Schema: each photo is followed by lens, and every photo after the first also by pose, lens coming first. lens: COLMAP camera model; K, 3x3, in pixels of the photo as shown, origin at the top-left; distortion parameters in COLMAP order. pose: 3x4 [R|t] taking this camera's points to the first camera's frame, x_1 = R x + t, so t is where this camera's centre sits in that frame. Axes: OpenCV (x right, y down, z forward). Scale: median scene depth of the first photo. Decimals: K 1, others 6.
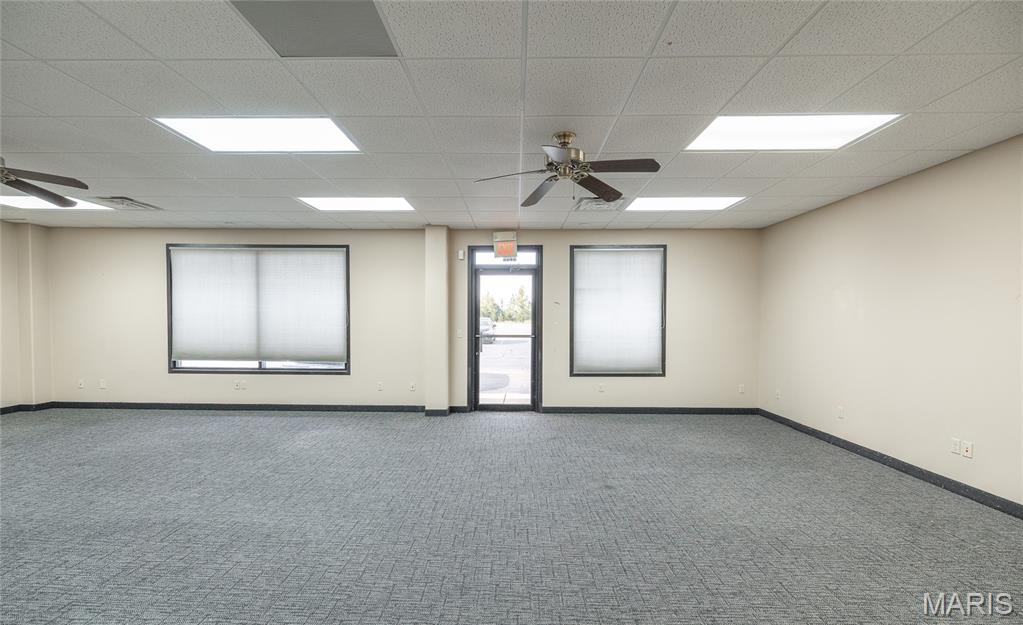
lens RADIAL K [[428.2, 0, 512.1], [0, 428.2, 333.0], [0, 0, 1]] dist [-0.001014, 0.000734]
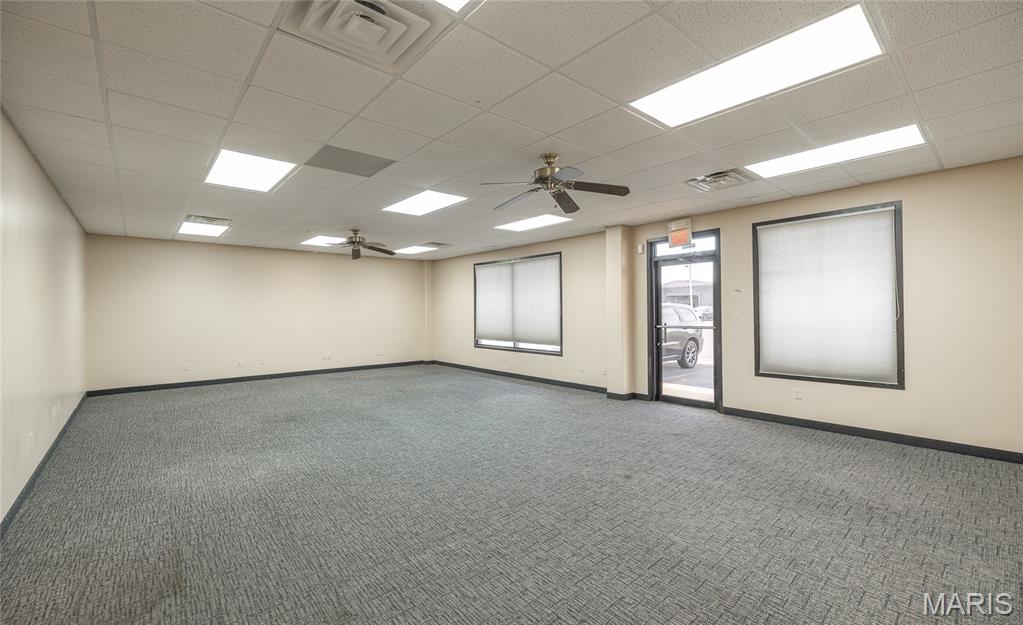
lens RADIAL K [[428.2, 0, 512.9], [0, 428.2, 308.3], [0, 0, 1]] dist [-0.001014, 0.000734]
pose [[0.672687, -0.014961, -0.739776, 0.445848], [-0.012880, 0.999407, -0.031923, 0.000692], [0.739815, 0.031002, 0.672095, 0.064975]]
